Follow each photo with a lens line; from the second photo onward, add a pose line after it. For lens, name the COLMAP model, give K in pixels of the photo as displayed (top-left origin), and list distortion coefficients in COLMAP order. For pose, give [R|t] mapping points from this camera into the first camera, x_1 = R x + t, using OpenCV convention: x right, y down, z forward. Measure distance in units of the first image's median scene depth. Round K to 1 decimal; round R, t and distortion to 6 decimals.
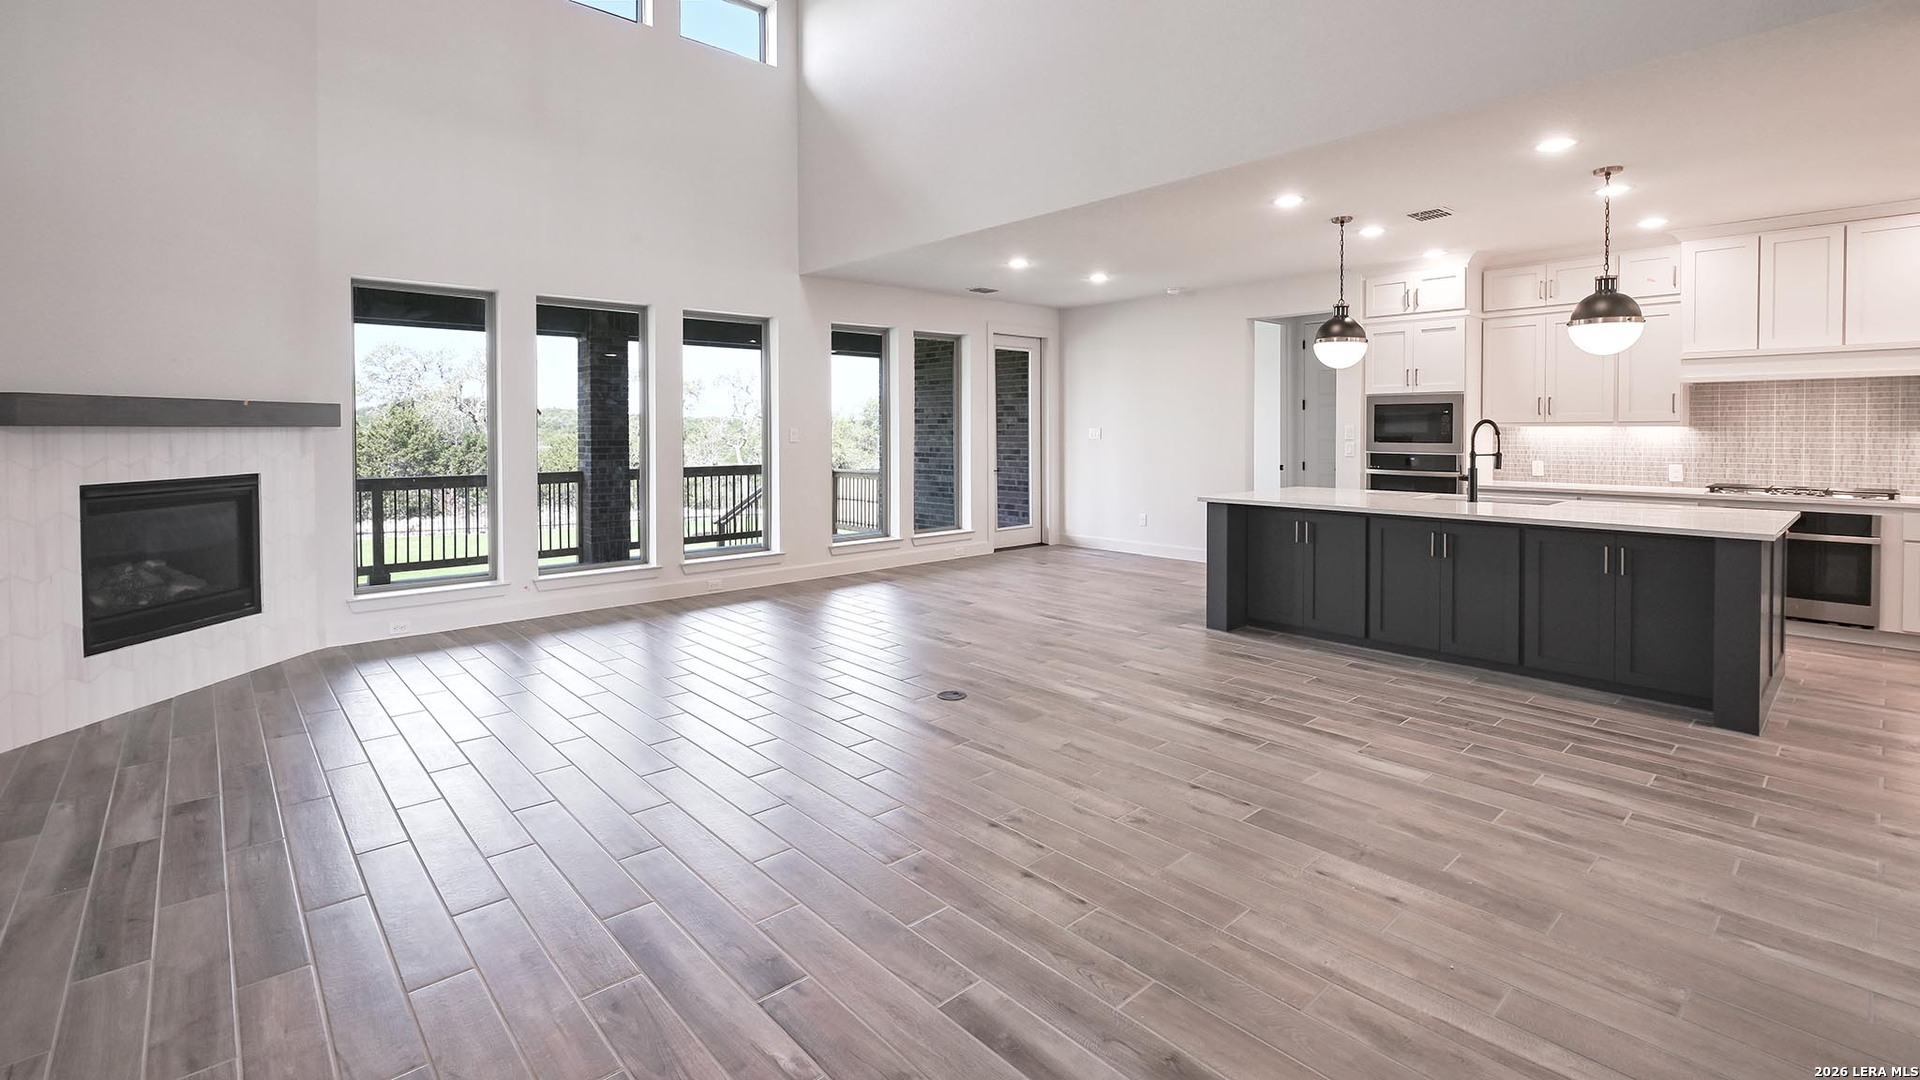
lens RADIAL K [[840.8, 0, 961.4], [0, 840.8, 536.3], [0, 0, 1]] dist [-0.003924, -0.000286]
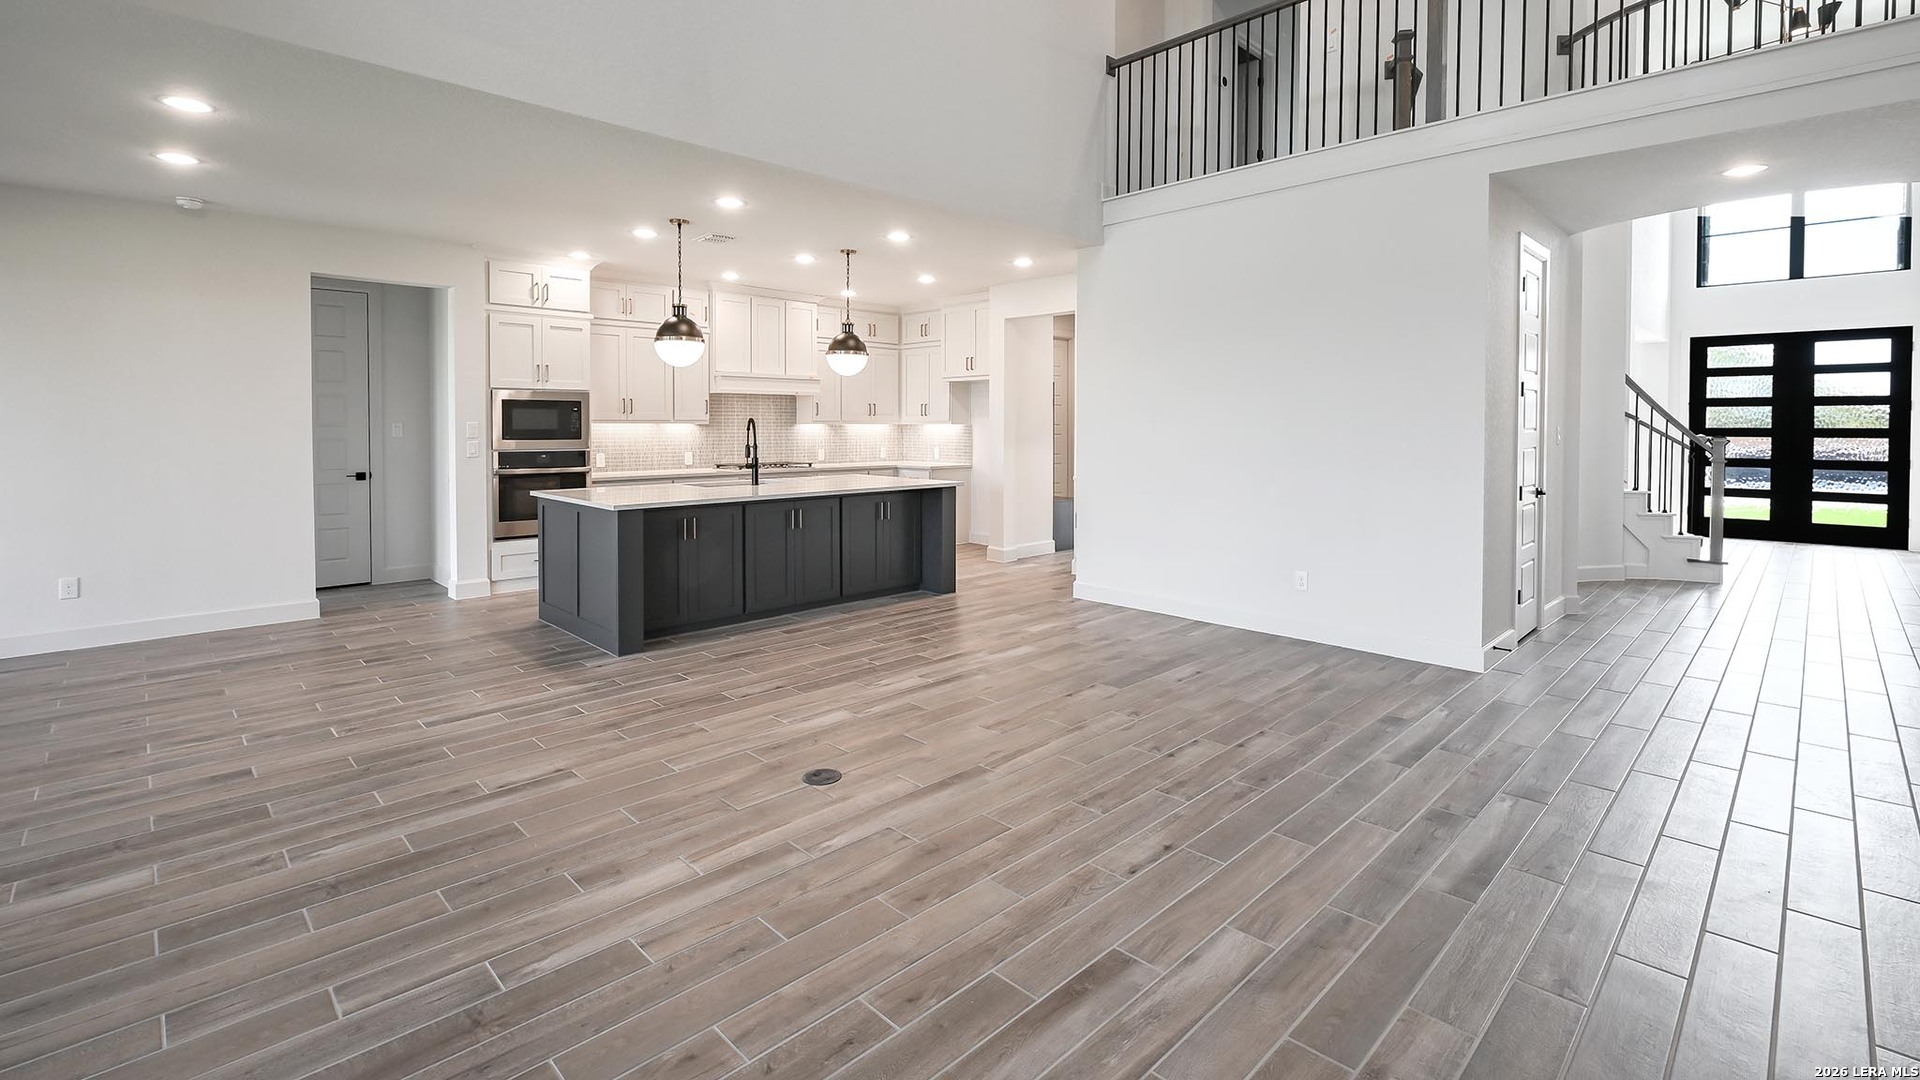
lens RADIAL K [[840.8, 0, 961.0], [0, 840.8, 543.6], [0, 0, 1]] dist [-0.003924, -0.000286]
pose [[-0.040196, -0.138188, 0.989590, -0.545429], [0.126403, 0.981730, 0.142225, -0.080995], [-0.991164, 0.130804, -0.021994, 0.638199]]
